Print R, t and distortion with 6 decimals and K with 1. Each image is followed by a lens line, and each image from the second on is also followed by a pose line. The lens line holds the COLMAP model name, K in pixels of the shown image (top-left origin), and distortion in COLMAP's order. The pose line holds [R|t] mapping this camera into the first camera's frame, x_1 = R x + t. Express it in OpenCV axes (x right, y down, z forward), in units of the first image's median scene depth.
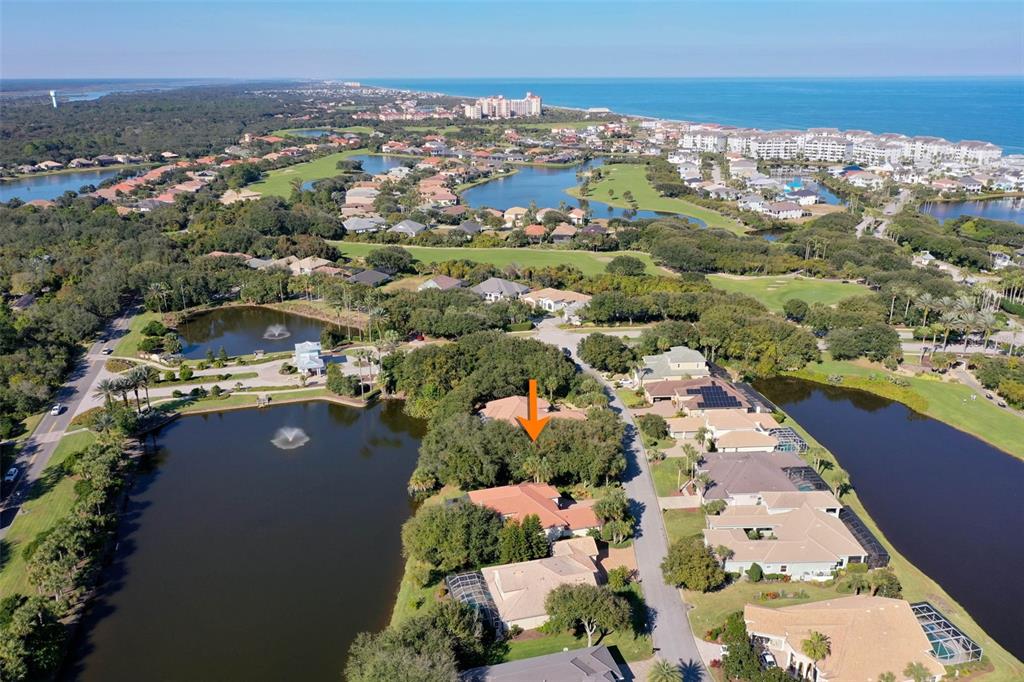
lens RADIAL K [[802.0, 0, 512.8], [0, 802.0, 359.7], [0, 0, 1]] dist [0.004209, 0.003585]
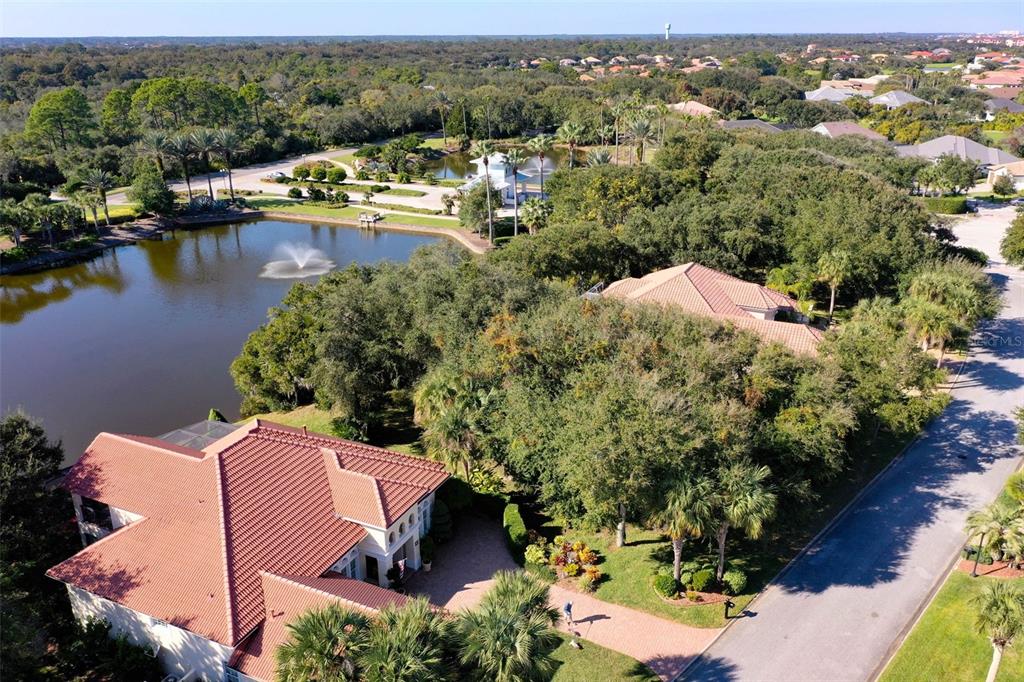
lens RADIAL K [[802.0, 0, 512.8], [0, 802.0, 359.7], [0, 0, 1]] dist [0.004209, 0.003585]
pose [[0.756553, 0.246398, -0.605736, 0.170085], [-0.217306, 0.968386, 0.122503, 0.057540], [0.616770, 0.038950, 0.786179, 0.604940]]
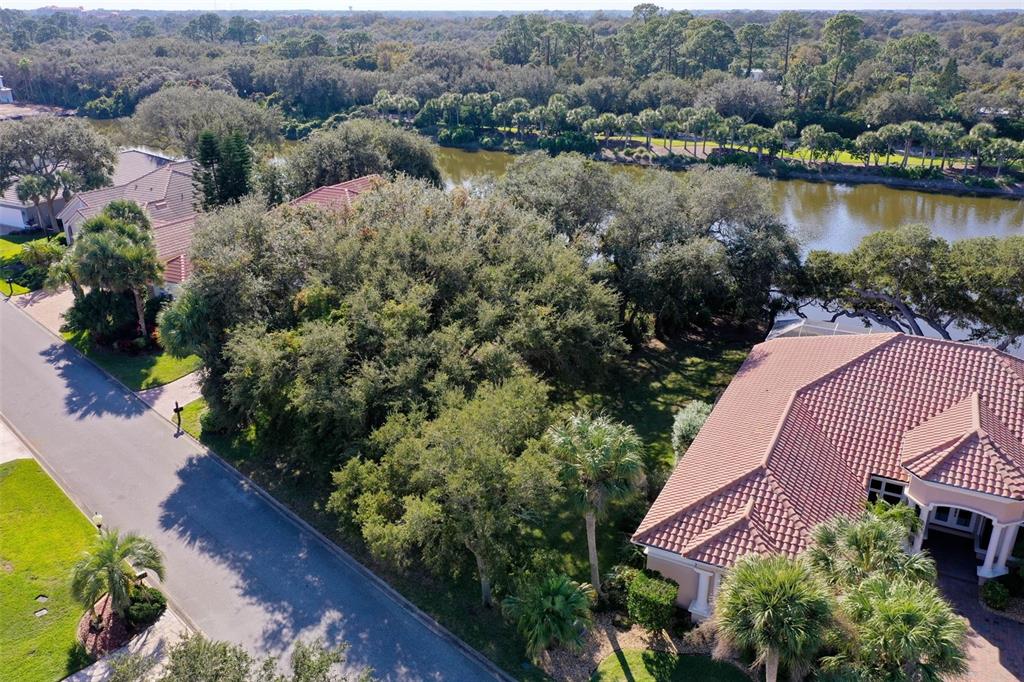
lens RADIAL K [[802.0, 0, 512.8], [0, 802.0, 359.7], [0, 0, 1]] dist [0.004209, 0.003585]
pose [[-0.678562, 0.297572, -0.671569, 0.187270], [-0.242312, 0.772407, 0.587088, -0.030952], [0.693425, 0.561105, -0.452021, 0.939659]]
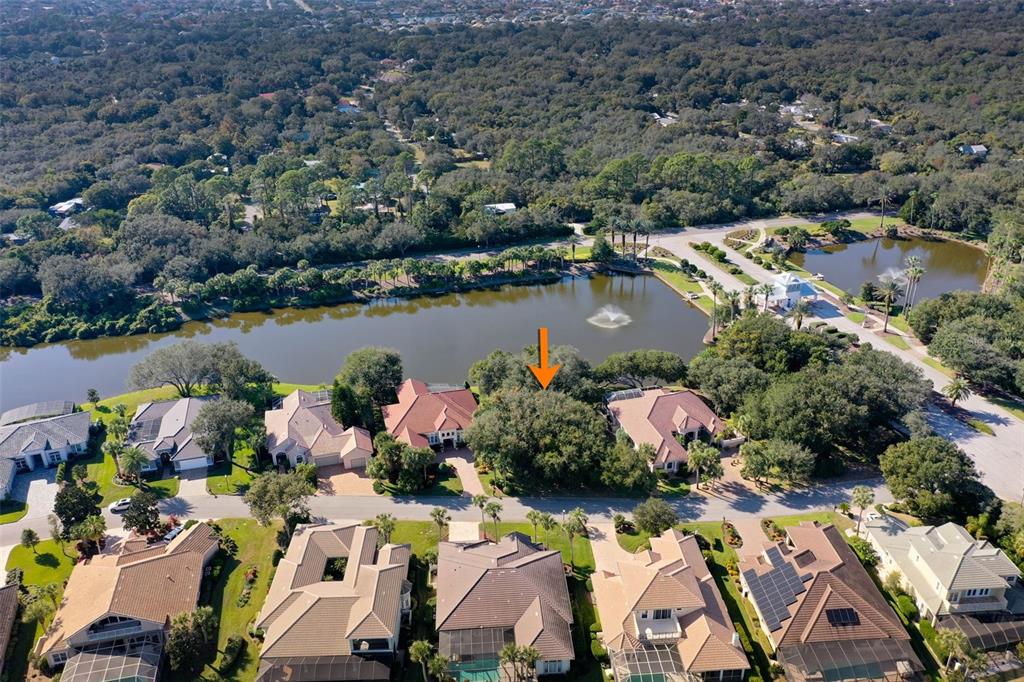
lens RADIAL K [[805.0, 0, 512.0], [0, 805.0, 341.0], [0, 0, 1]] dist [0.008247, 0.002187]
pose [[-0.004662, 0.434175, -0.900817, 0.643944], [-0.320495, 0.852658, 0.412622, -0.252963], [0.947239, 0.290632, 0.135176, 0.678530]]
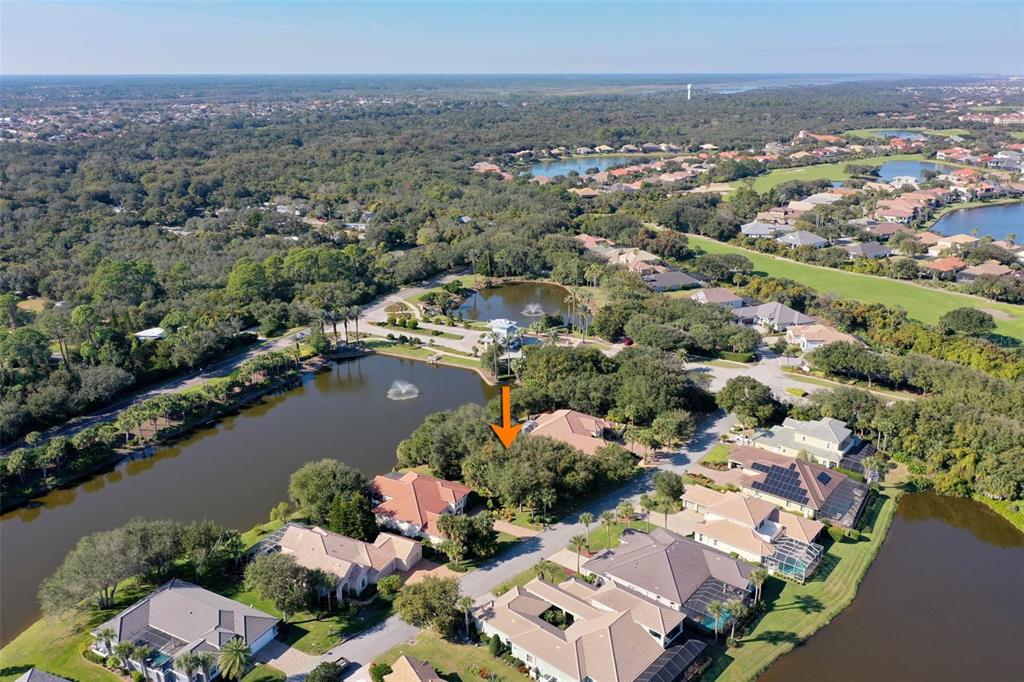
lens RADIAL K [[813.1, 0, 512.0], [0, 813.1, 341.0], [0, 0, 1]] dist [0.003447, 0.005088]
pose [[0.728933, 0.218715, -0.648707, 0.526711], [-0.231213, 0.970564, 0.067423, -0.078352], [0.644358, 0.100843, 0.758046, 0.196214]]
